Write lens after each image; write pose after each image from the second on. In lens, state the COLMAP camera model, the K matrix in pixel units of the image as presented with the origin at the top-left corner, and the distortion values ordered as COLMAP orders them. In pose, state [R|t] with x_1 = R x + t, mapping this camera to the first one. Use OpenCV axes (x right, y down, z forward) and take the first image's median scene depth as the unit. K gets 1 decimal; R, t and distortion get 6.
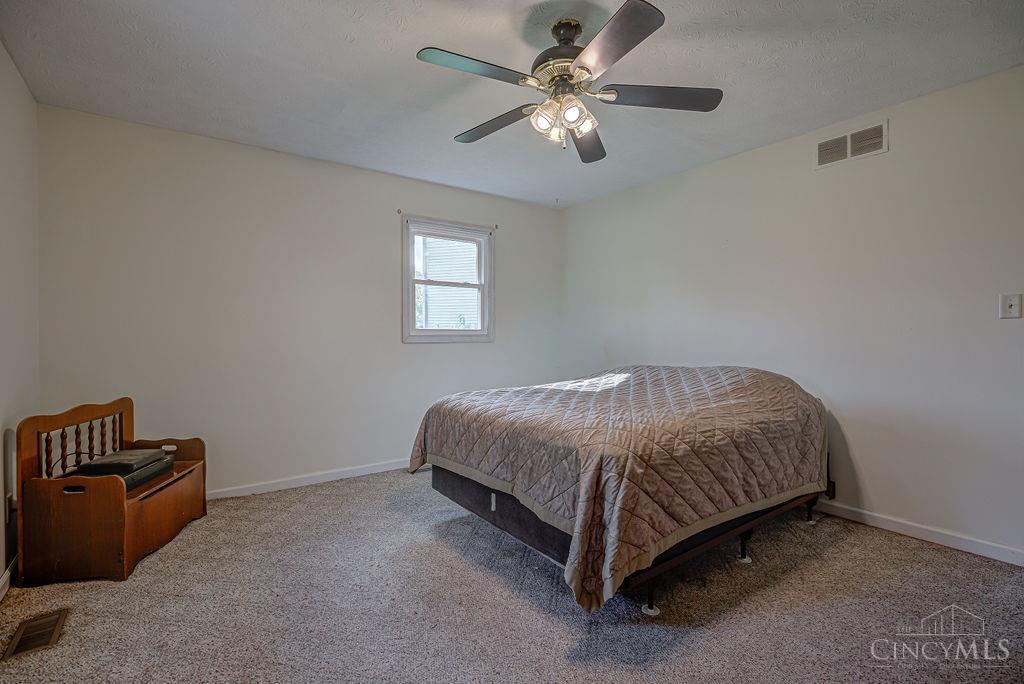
lens RADIAL K [[470.9, 0, 510.3], [0, 470.9, 339.3], [0, 0, 1]] dist [-0.003088, 0.000307]
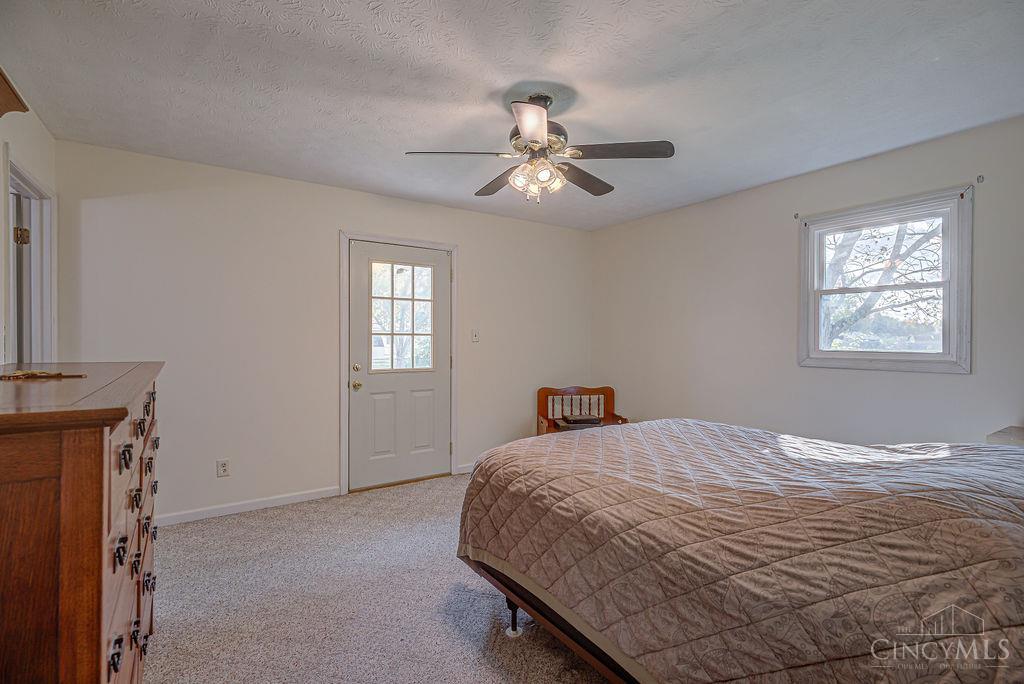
lens RADIAL K [[470.9, 0, 511.3], [0, 470.9, 341.0], [0, 0, 1]] dist [-0.003088, 0.000307]
pose [[-0.035512, 0.010562, -0.999313, 0.665704], [-0.009693, 0.999893, 0.010913, -0.042351], [0.999322, 0.010074, -0.035406, 0.500193]]
